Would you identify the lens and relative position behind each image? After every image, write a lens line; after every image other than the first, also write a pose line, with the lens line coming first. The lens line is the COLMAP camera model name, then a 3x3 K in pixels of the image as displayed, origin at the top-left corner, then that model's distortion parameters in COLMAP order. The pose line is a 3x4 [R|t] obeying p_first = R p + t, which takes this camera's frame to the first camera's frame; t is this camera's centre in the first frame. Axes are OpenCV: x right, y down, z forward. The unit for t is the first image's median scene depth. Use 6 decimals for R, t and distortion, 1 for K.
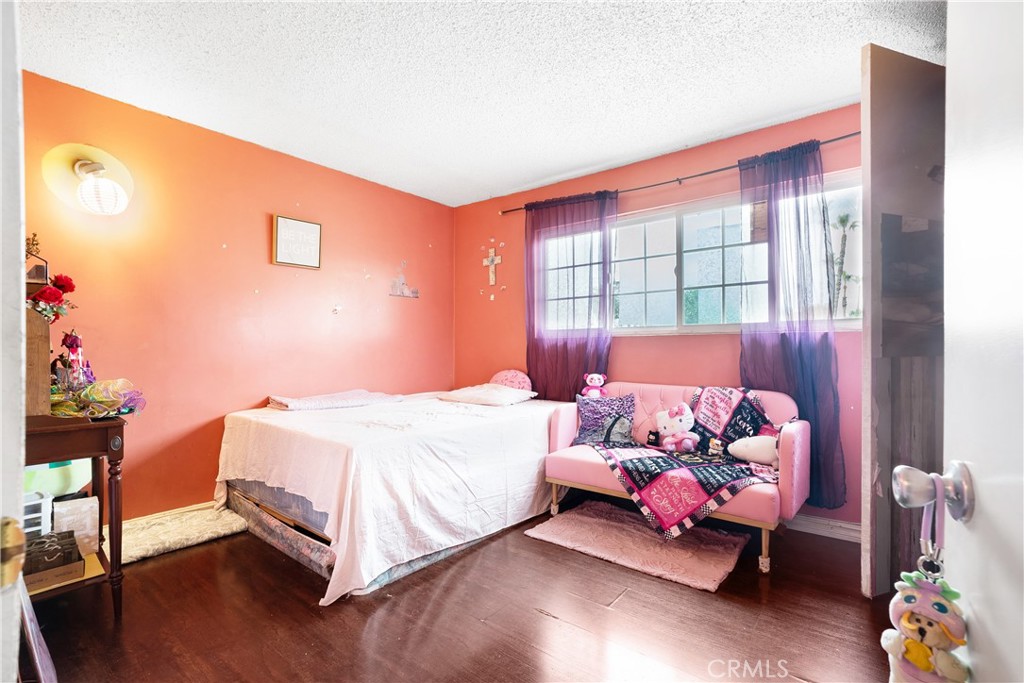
lens RADIAL K [[467.0, 0, 516.3], [0, 467.0, 341.8], [0, 0, 1]] dist [-0.003912, 0.000617]
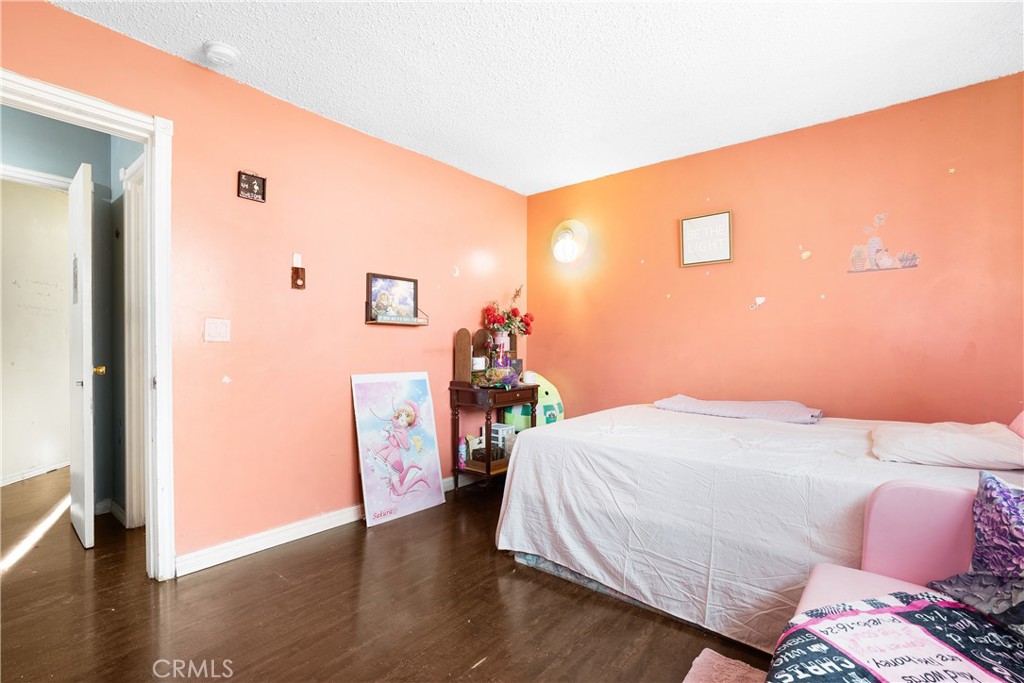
lens RADIAL K [[467.0, 0, 515.9], [0, 467.0, 347.6], [0, 0, 1]] dist [-0.003912, 0.000617]
pose [[0.013045, 0.002787, -0.999911, 0.631872], [0.011527, 0.999929, 0.002937, 0.006423], [0.999848, -0.011564, 0.013012, 0.752209]]
